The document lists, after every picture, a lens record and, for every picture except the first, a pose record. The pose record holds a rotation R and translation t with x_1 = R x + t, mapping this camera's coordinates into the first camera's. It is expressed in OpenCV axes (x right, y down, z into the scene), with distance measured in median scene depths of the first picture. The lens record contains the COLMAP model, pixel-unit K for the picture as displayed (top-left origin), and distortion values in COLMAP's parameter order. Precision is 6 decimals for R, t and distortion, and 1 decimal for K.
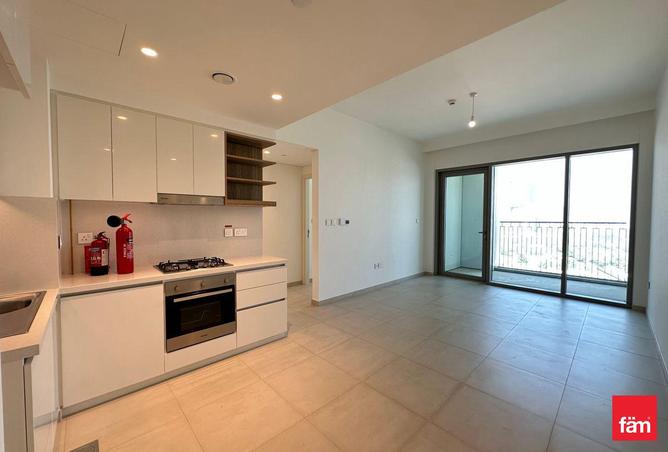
lens RADIAL K [[270.5, 0, 334.0], [0, 270.5, 226.0], [0, 0, 1]] dist [0.012227, -0.000033]
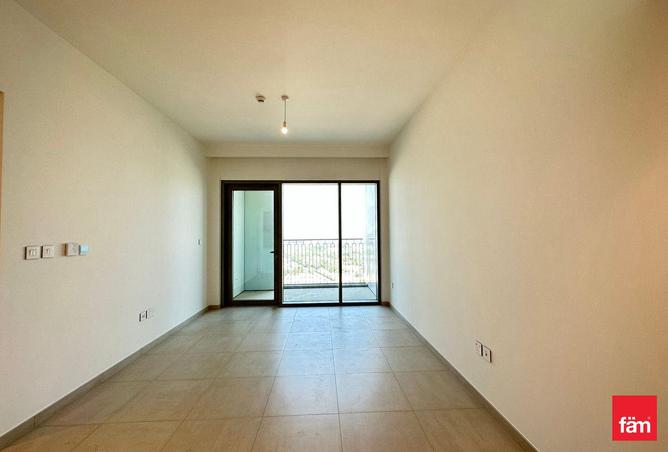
lens RADIAL K [[270.5, 0, 334.0], [0, 270.5, 226.0], [0, 0, 1]] dist [0.012227, -0.000033]
pose [[0.659605, 0.010946, 0.751533, -0.030719], [0.038230, 0.998111, -0.048091, -0.014845], [-0.750640, 0.060452, 0.657941, 0.240023]]
